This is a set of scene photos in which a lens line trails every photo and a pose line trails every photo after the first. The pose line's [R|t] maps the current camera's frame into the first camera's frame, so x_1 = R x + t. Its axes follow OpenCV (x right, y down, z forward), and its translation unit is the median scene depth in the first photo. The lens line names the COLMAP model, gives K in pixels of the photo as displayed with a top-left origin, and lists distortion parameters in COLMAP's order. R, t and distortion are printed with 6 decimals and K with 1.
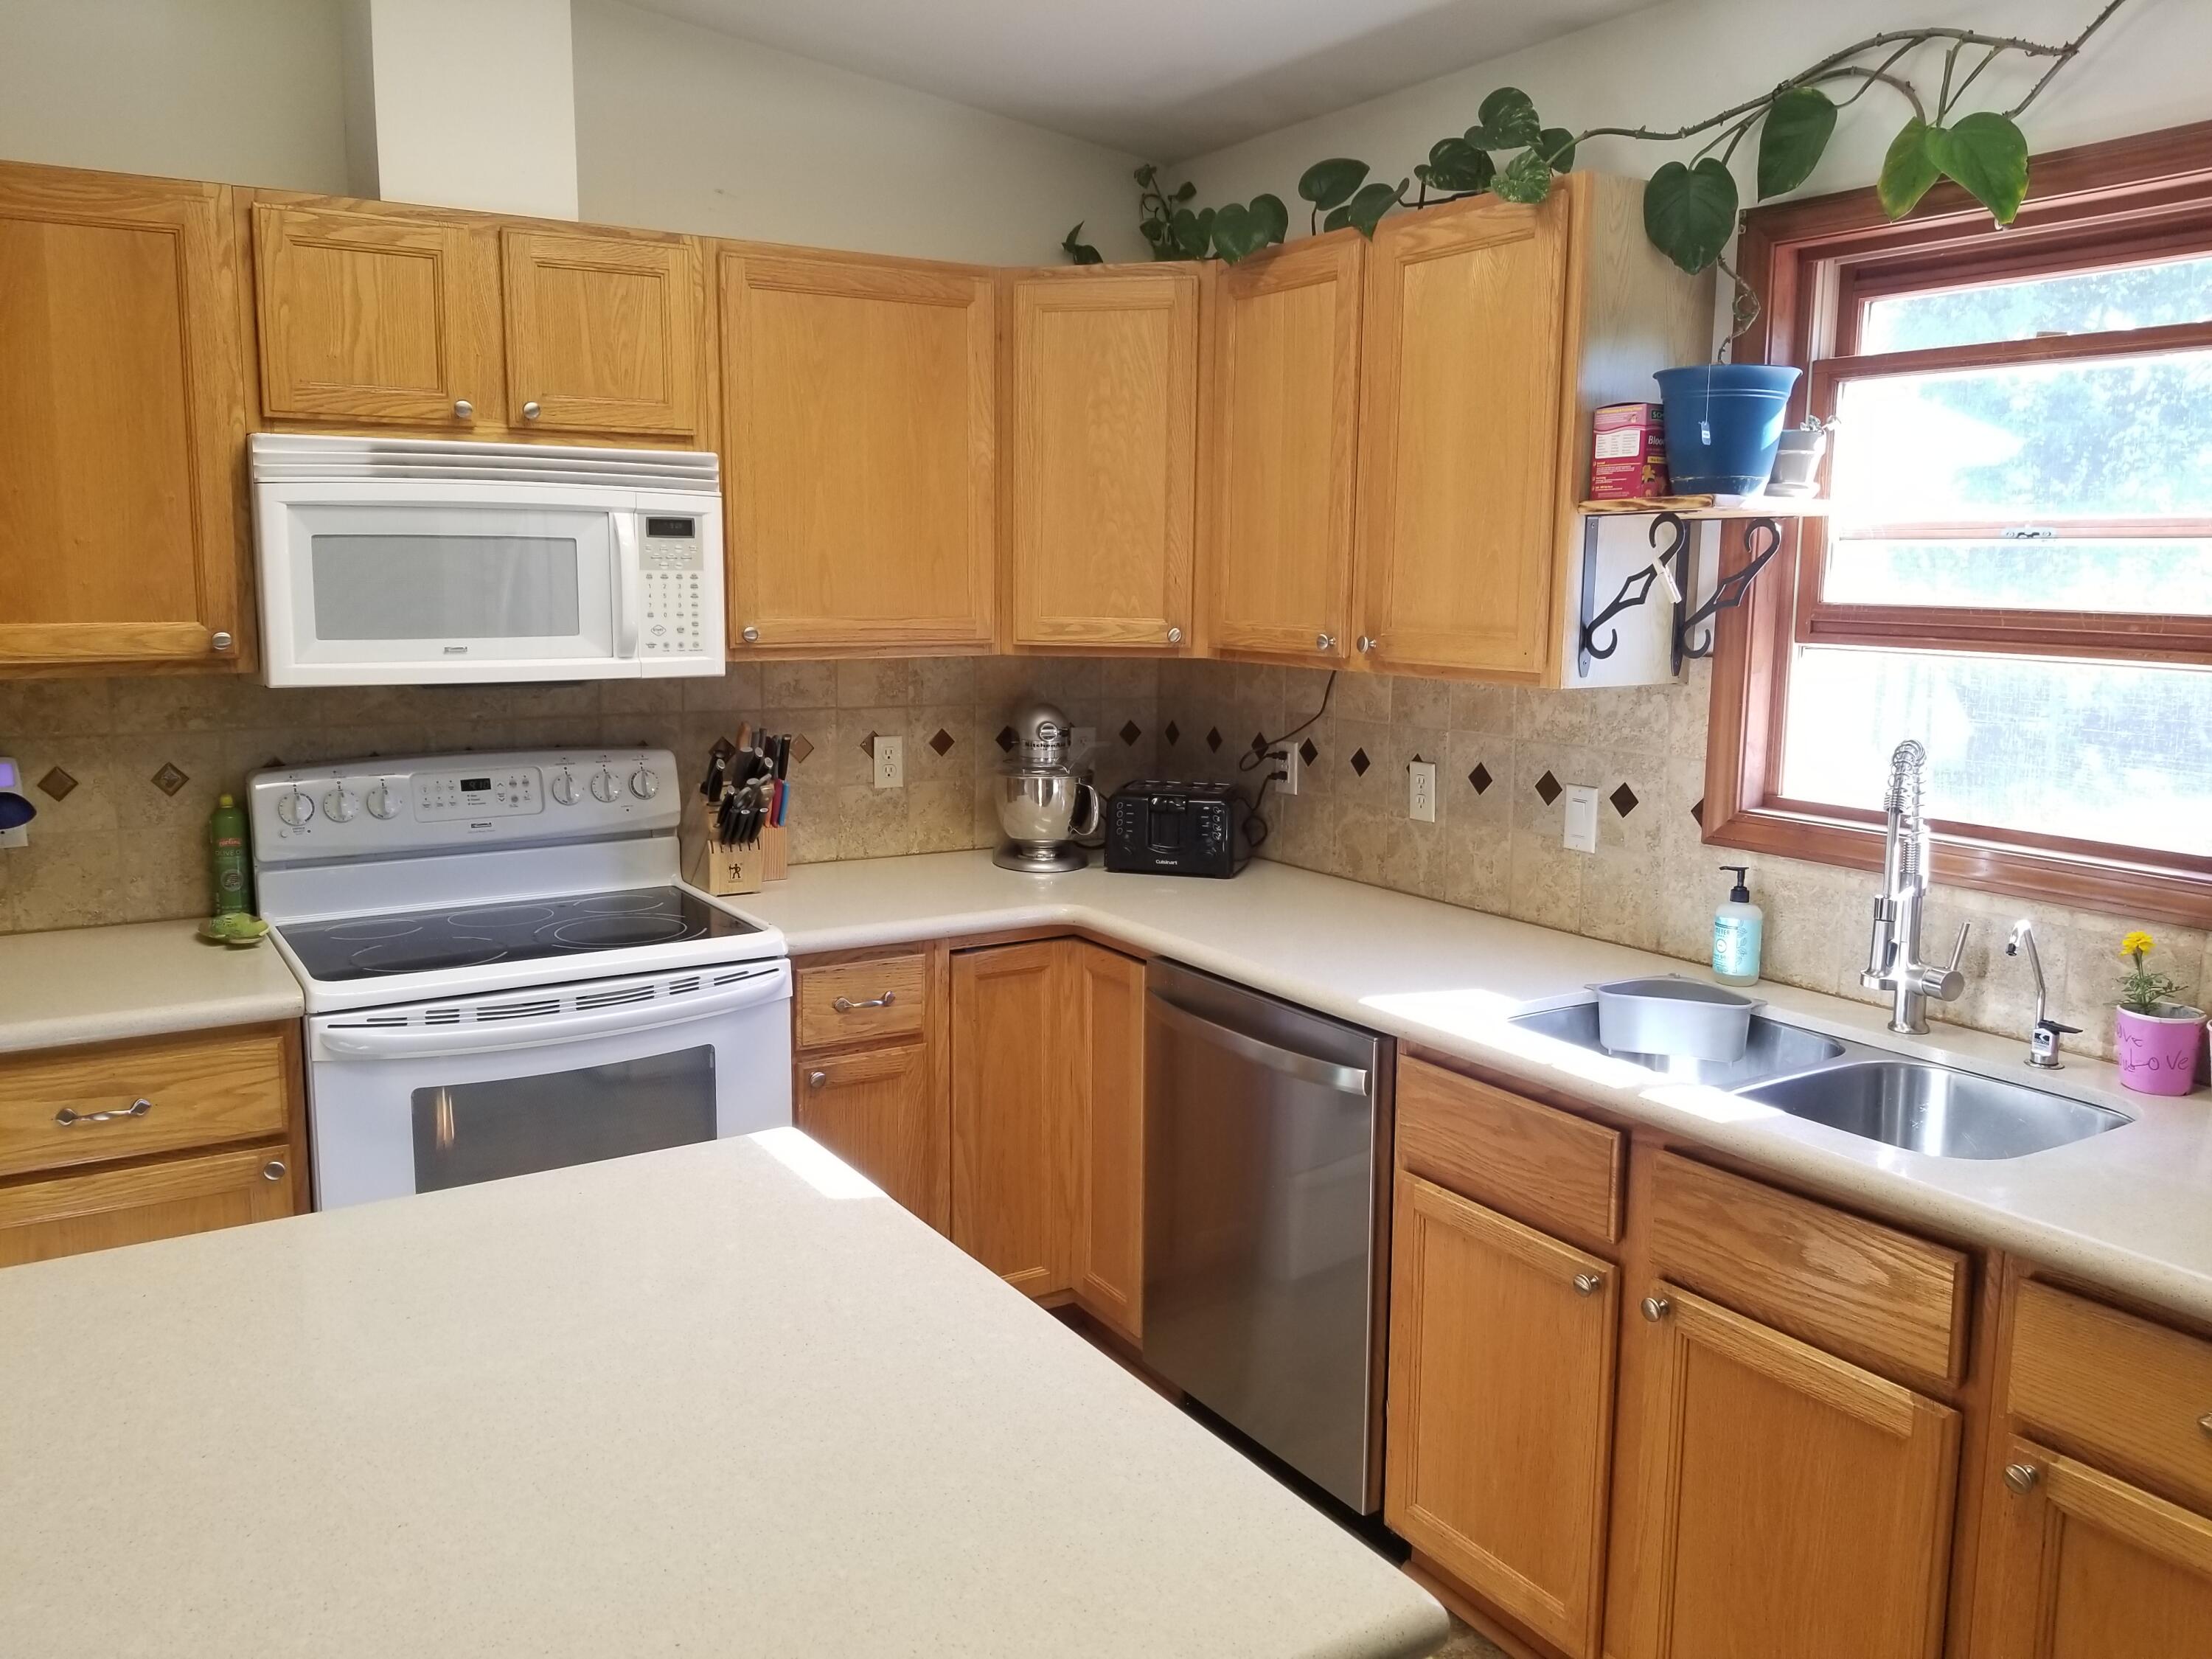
lens RADIAL K [[1715.8, 0, 1080.6], [0, 1715.8, 835.3], [0, 0, 1]] dist [0.066557, -0.107138]
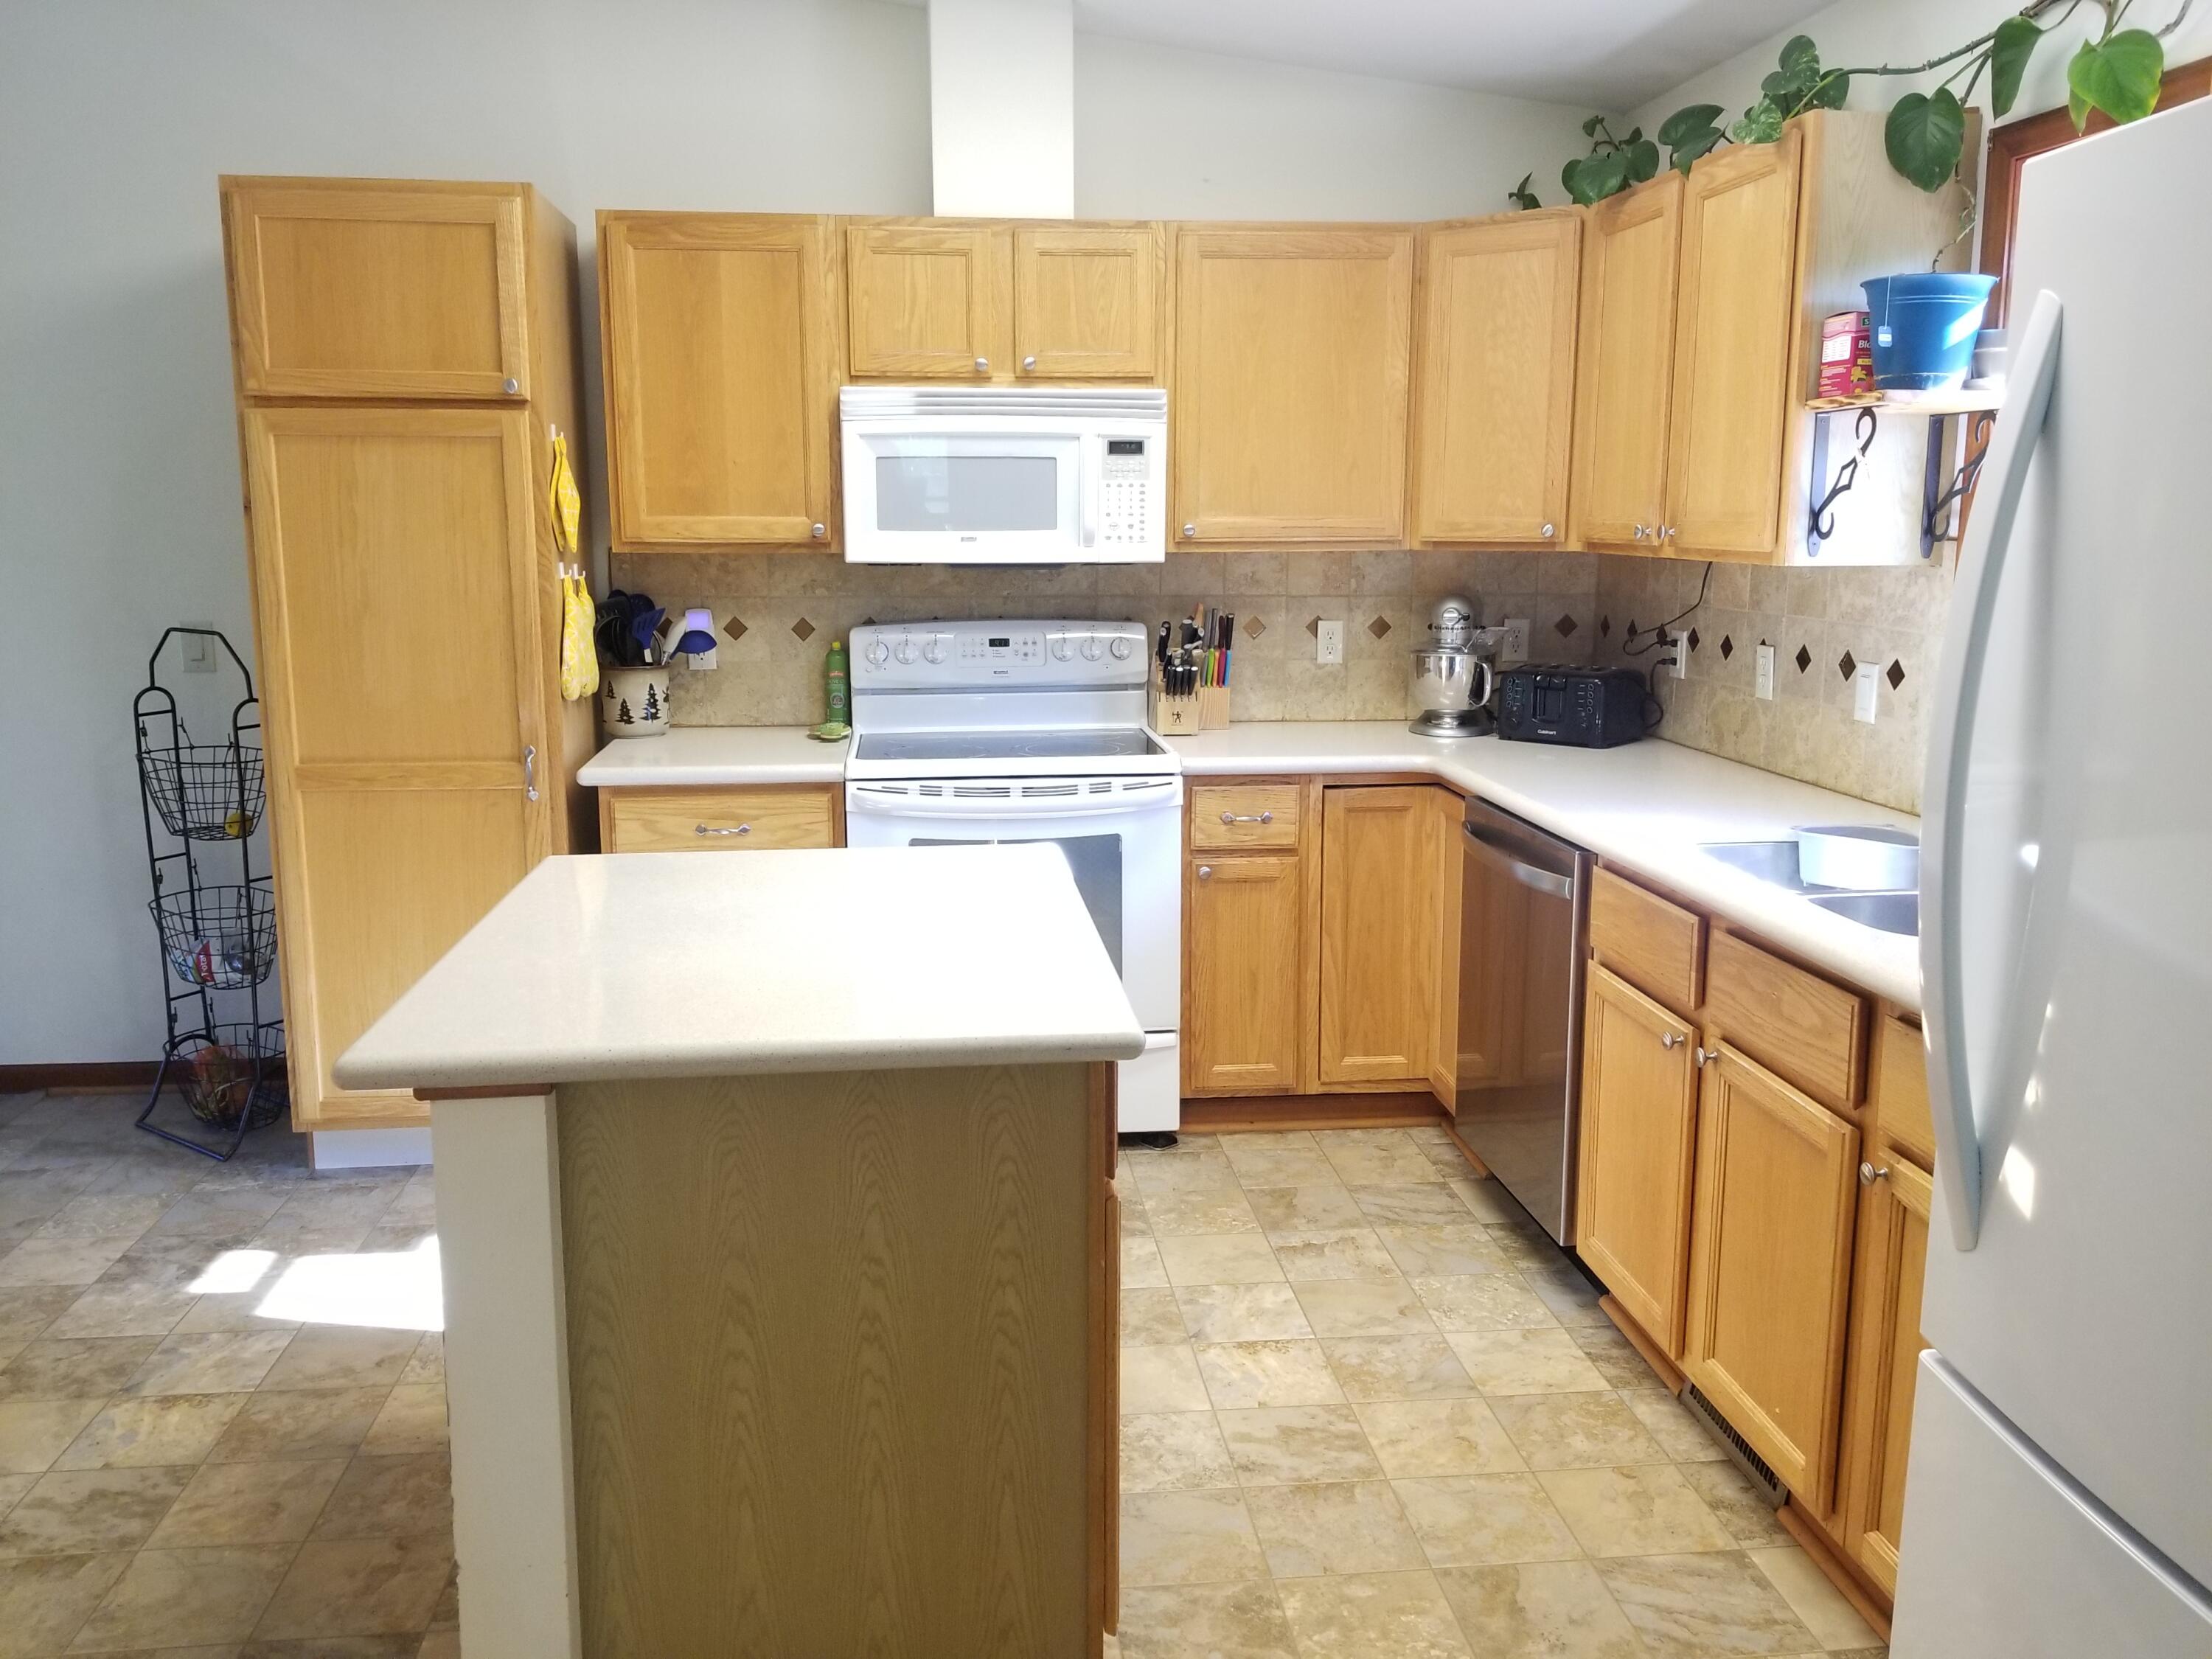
lens RADIAL K [[1715.8, 0, 1089.1], [0, 1715.8, 844.0], [0, 0, 1]] dist [0.066557, -0.107138]
pose [[0.902704, 0.074636, -0.423740, 0.319188], [-0.059664, 0.997039, 0.048510, 0.062849], [0.426106, -0.018508, 0.904484, -0.213691]]
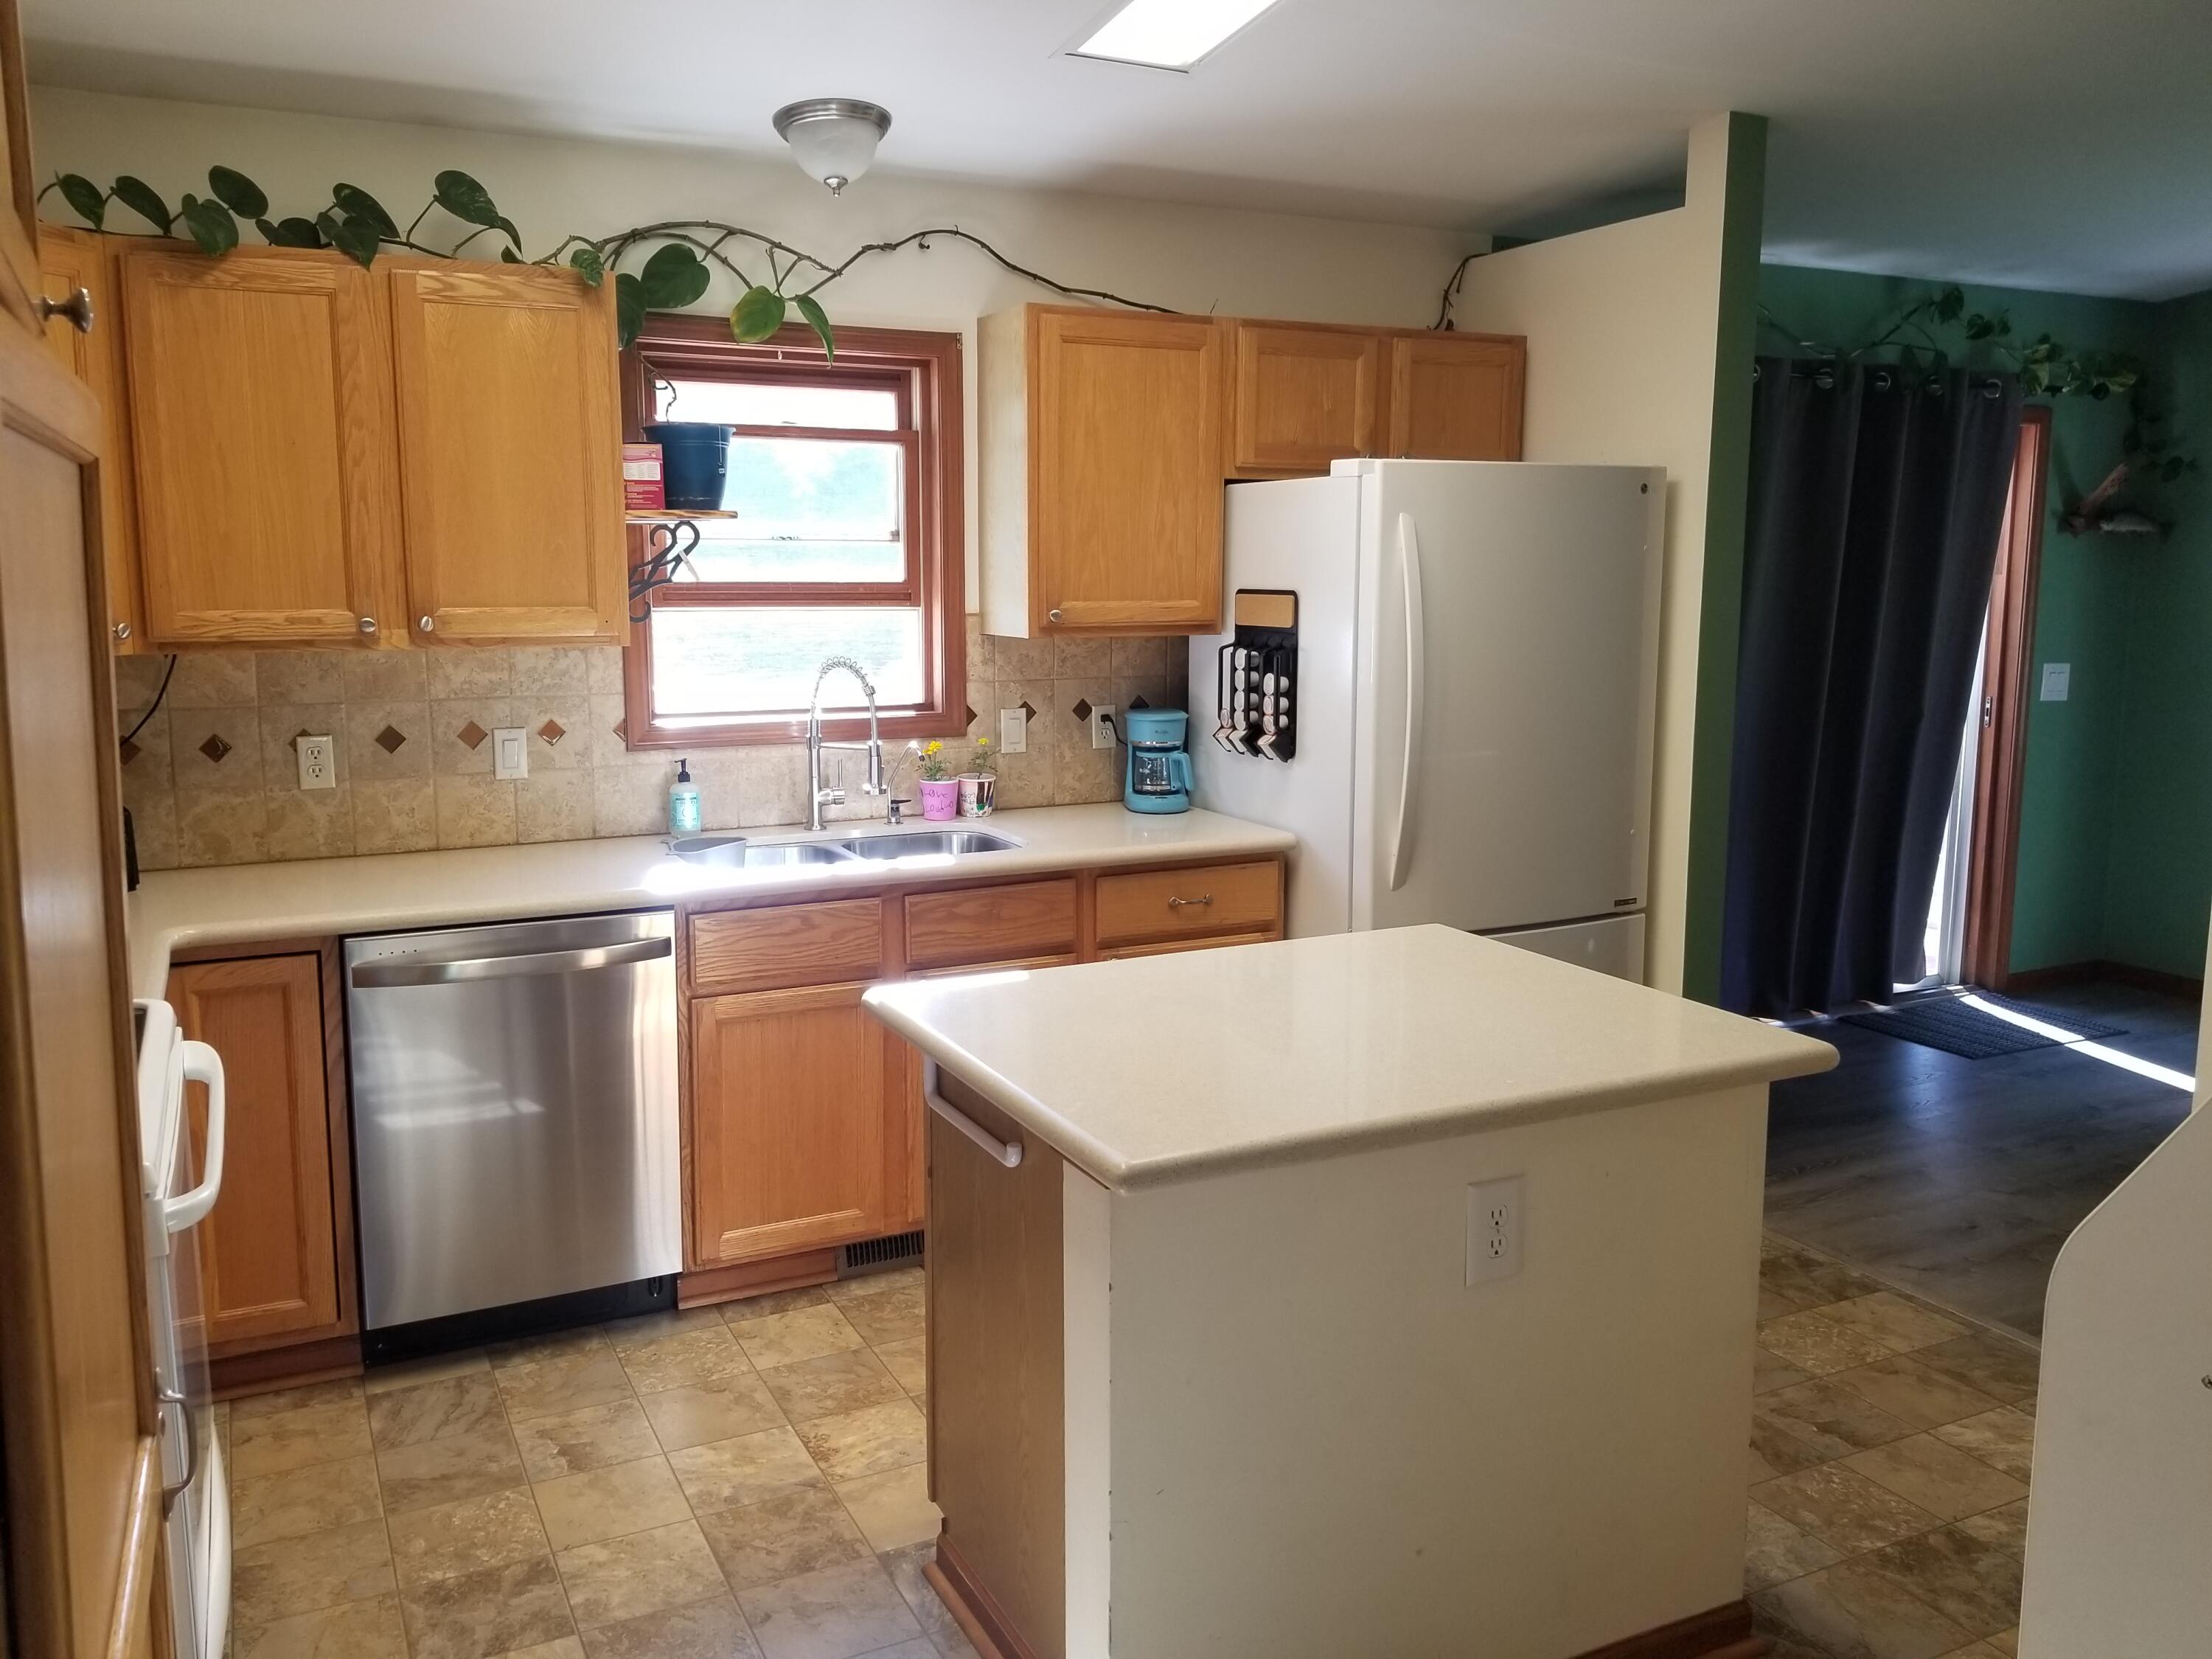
lens RADIAL K [[1715.8, 0, 1065.9], [0, 1715.8, 850.7], [0, 0, 1]] dist [0.066557, -0.107138]
pose [[0.094246, -0.174781, 0.980086, -0.944778], [0.157355, 0.974708, 0.158691, -0.078463], [-0.983035, 0.139265, 0.119365, 0.453700]]
